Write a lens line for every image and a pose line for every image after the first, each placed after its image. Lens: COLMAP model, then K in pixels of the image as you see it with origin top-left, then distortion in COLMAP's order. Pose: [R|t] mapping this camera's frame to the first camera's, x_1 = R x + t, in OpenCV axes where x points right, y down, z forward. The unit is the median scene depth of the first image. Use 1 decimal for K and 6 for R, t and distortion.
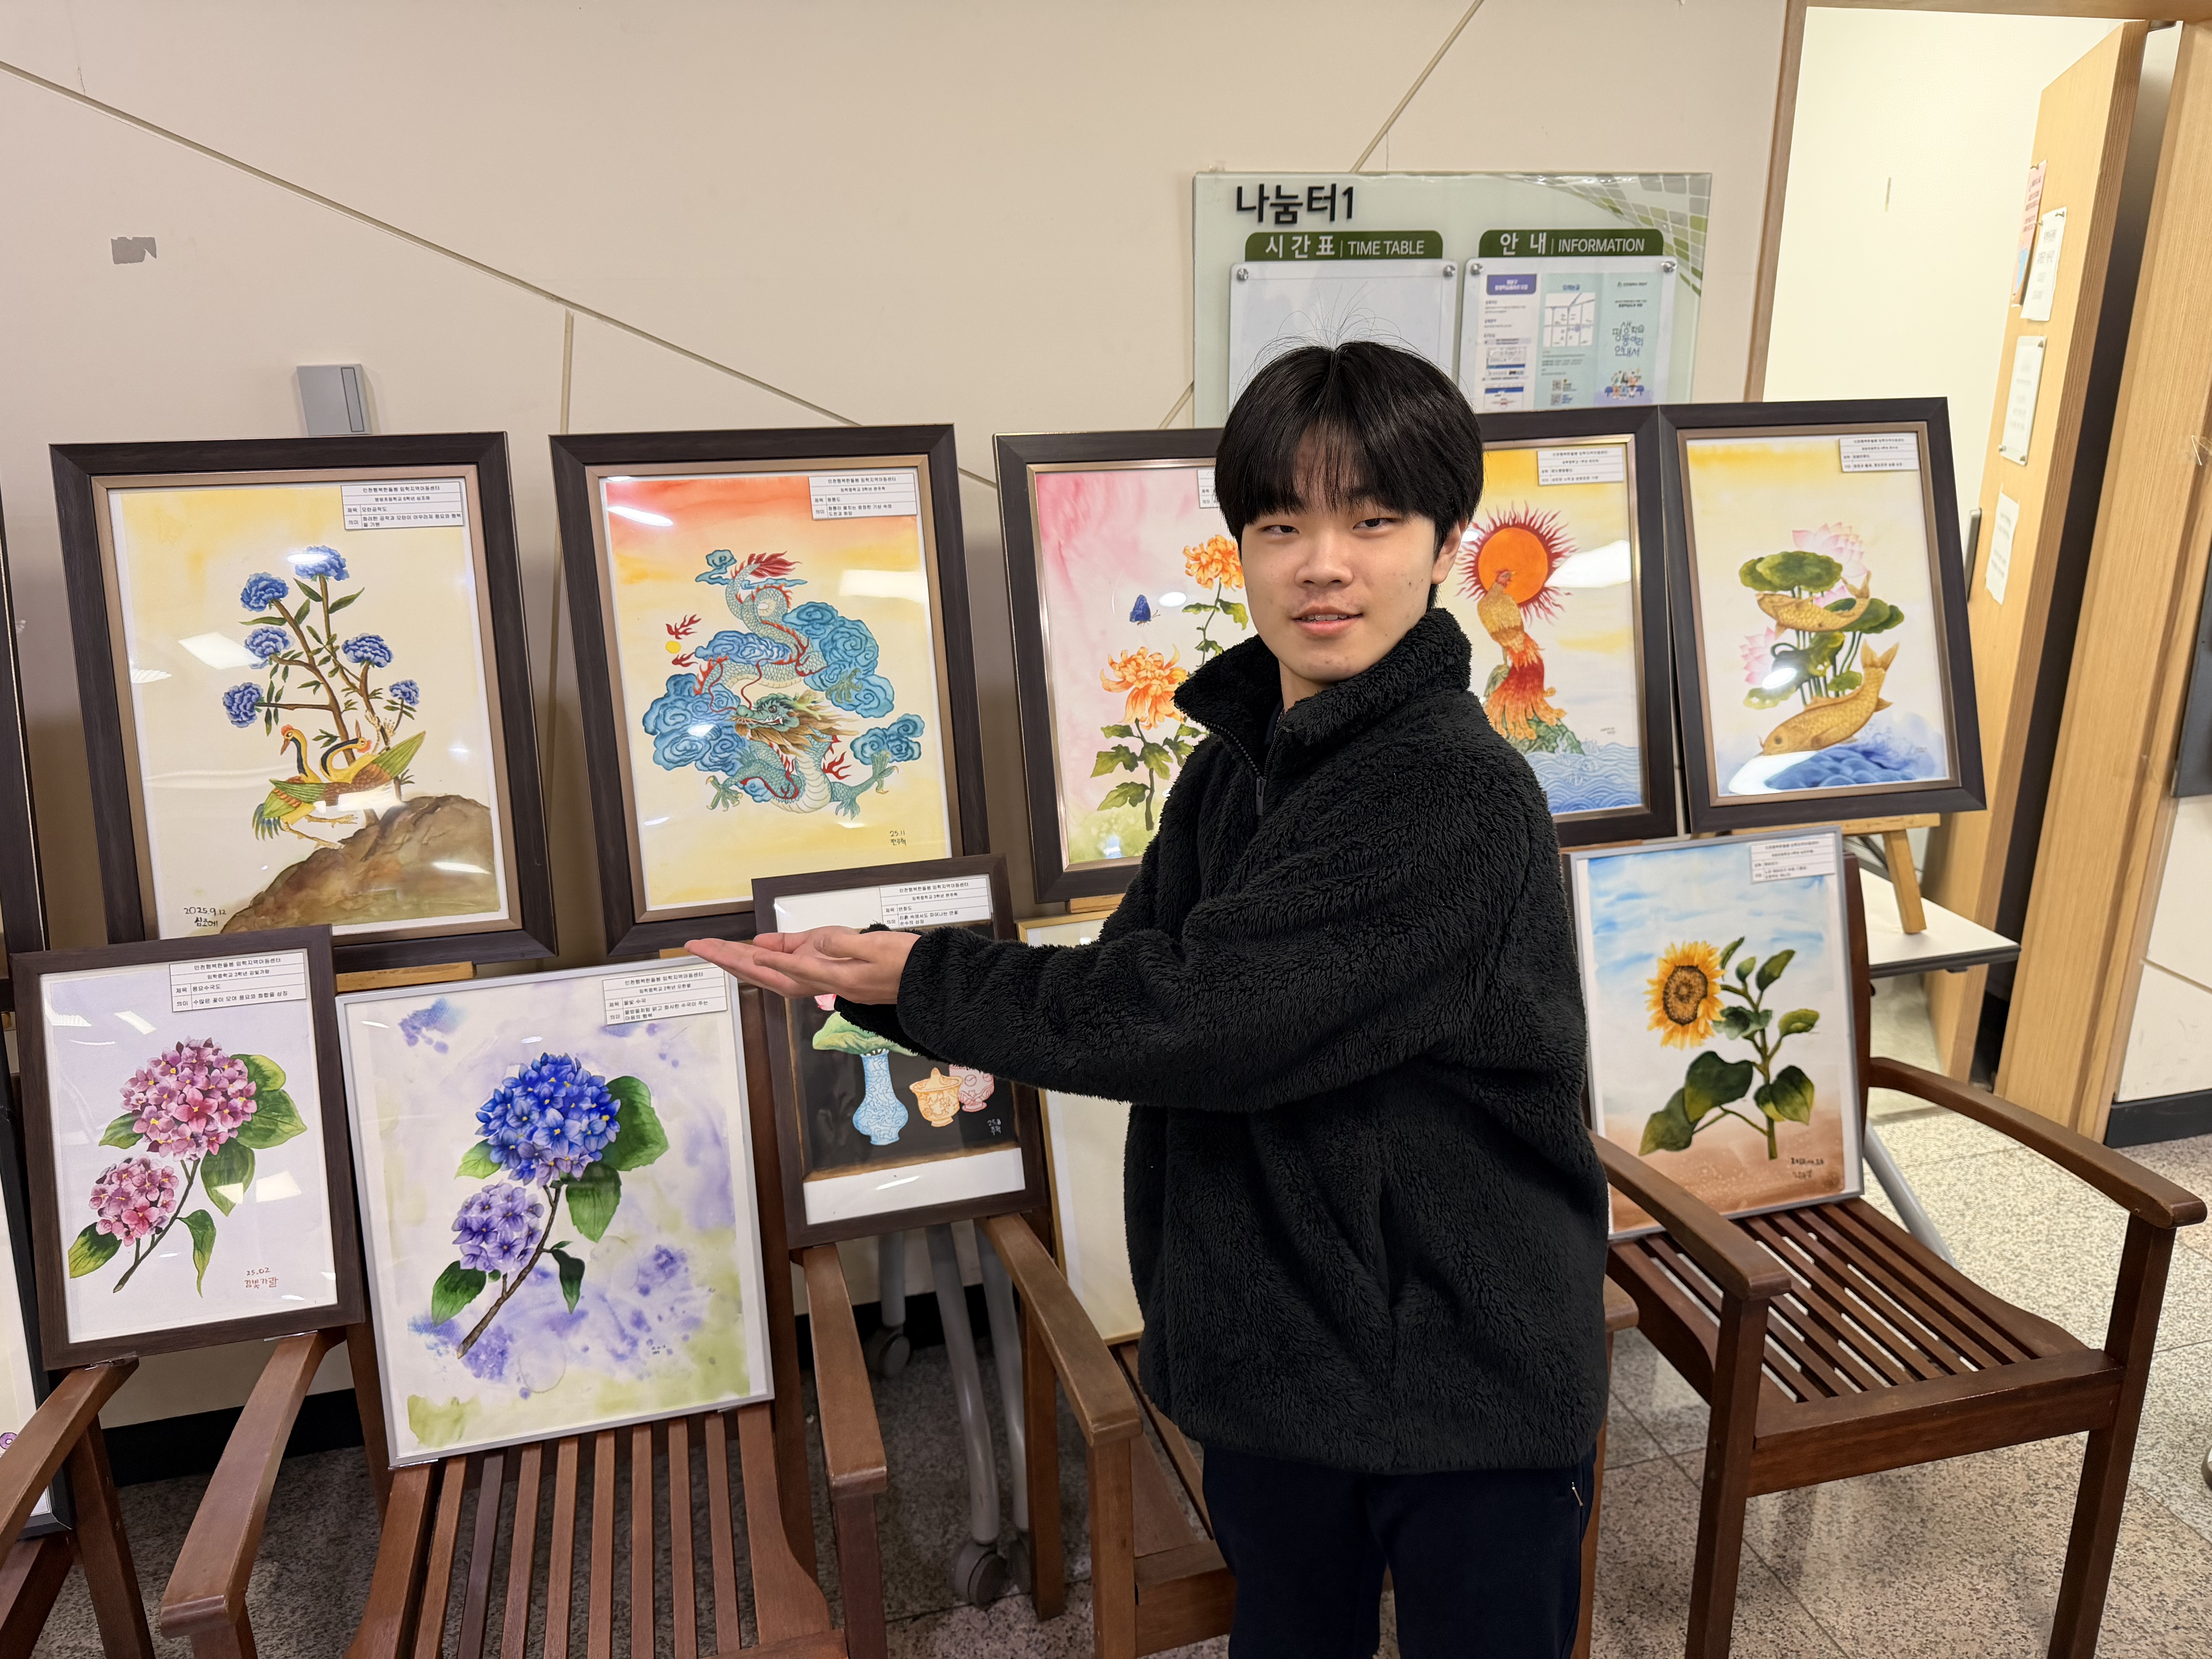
lens RADIAL K [[1622.3, 0, 1106.0], [0, 1622.3, 829.5], [0, 0, 1]] dist [0.002790, -0.007059]
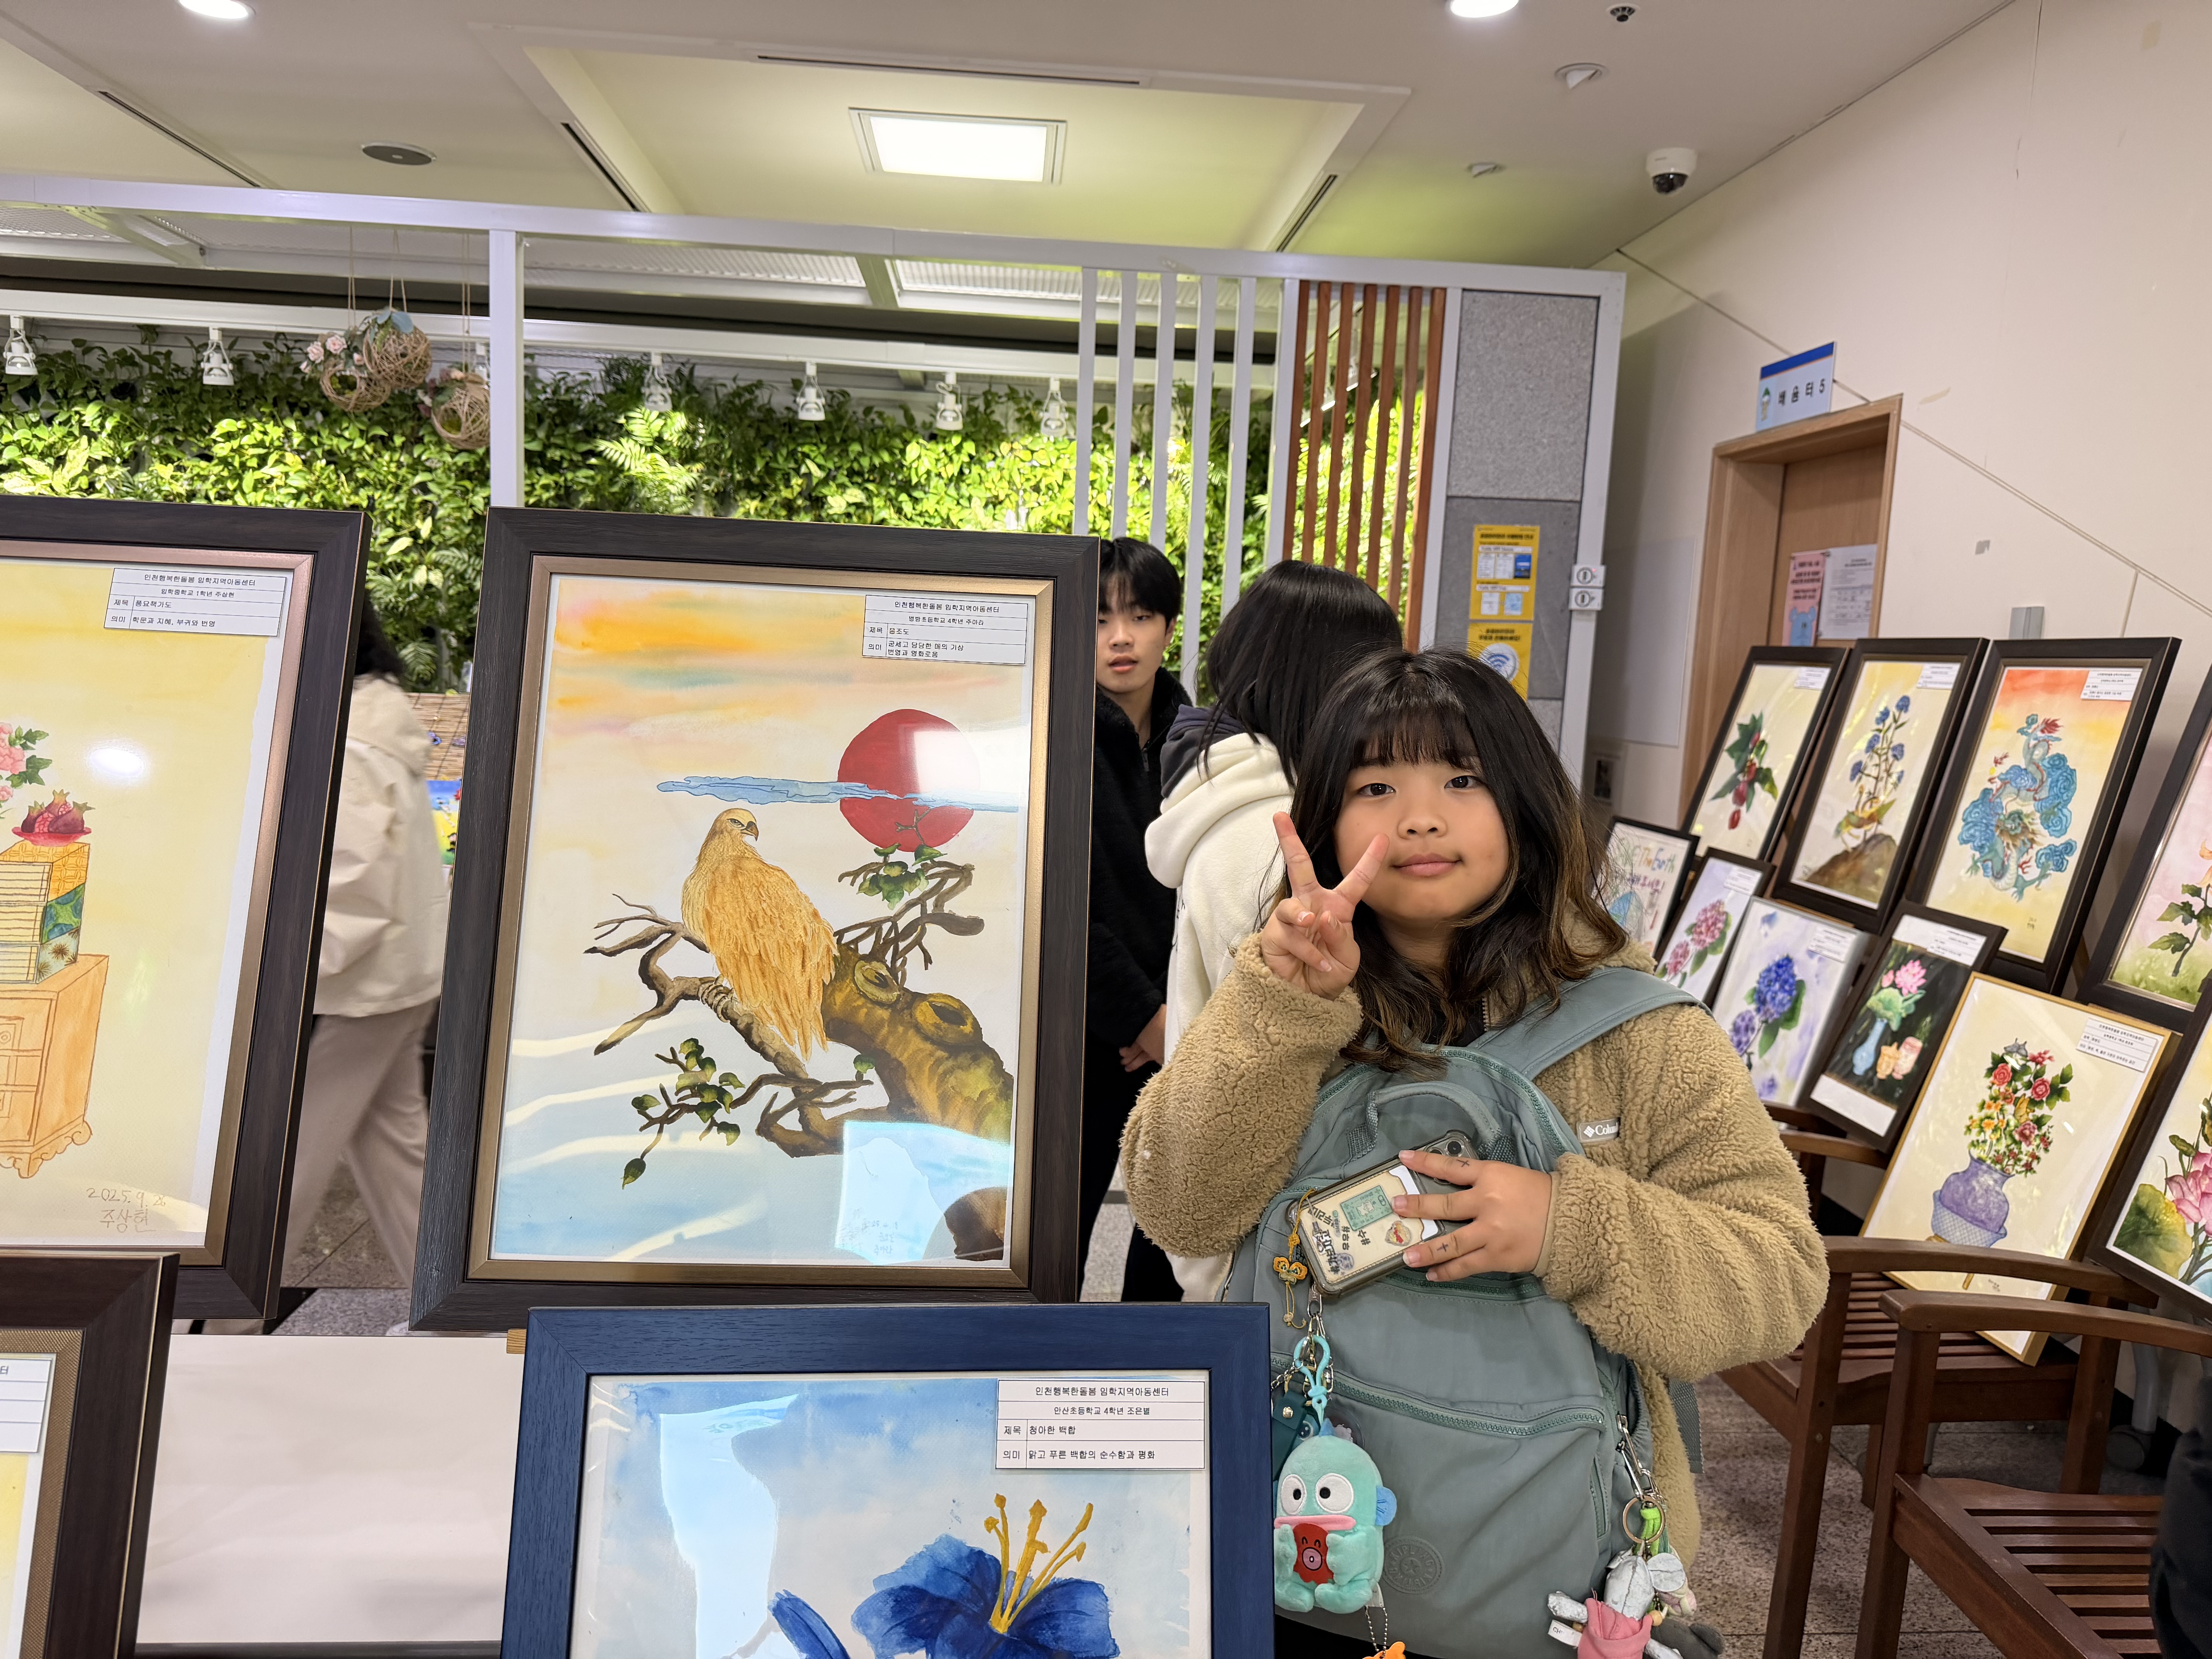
lens RADIAL K [[1341.9, 0, 1106.0], [0, 1341.9, 829.5], [0, 0, 1]] dist [0.114795, -0.142419]
pose [[-0.218101, 0.130008, -0.967228, 1.040638], [-0.337578, 0.919857, 0.199761, -0.031783], [0.915682, 0.370083, -0.156734, 0.389958]]
